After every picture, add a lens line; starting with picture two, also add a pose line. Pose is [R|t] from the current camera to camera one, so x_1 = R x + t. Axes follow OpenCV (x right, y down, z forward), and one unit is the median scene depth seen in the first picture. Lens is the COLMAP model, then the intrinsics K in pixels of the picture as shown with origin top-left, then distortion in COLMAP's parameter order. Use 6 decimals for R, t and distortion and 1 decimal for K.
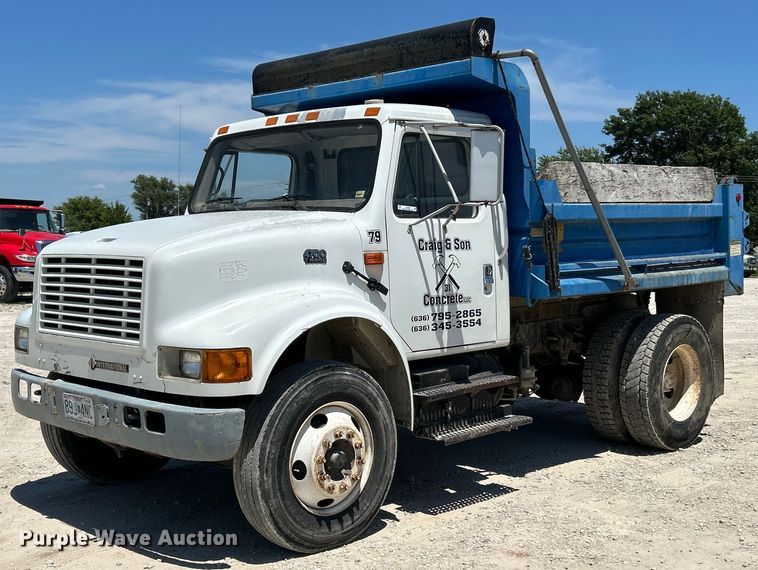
lens RADIAL K [[975.6, 0, 379.4], [0, 975.6, 286.1], [0, 0, 1]] dist [0.101298, -0.026131]
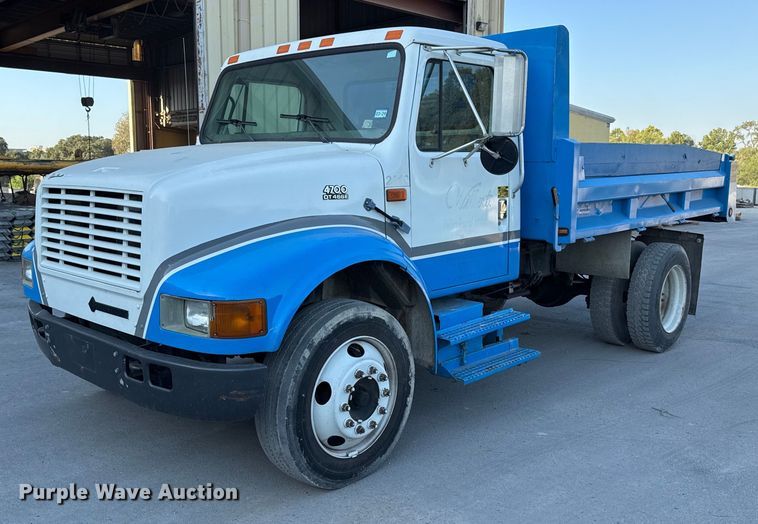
lens RADIAL K [[705.8, 0, 358.2], [0, 705.8, 277.1], [0, 0, 1]] dist [0.075538, -0.009304]
pose [[0.999840, 0.012920, 0.012387, -0.048069], [-0.014128, 0.994580, 0.103008, -0.018419], [-0.010989, -0.103167, 0.994603, 0.313690]]
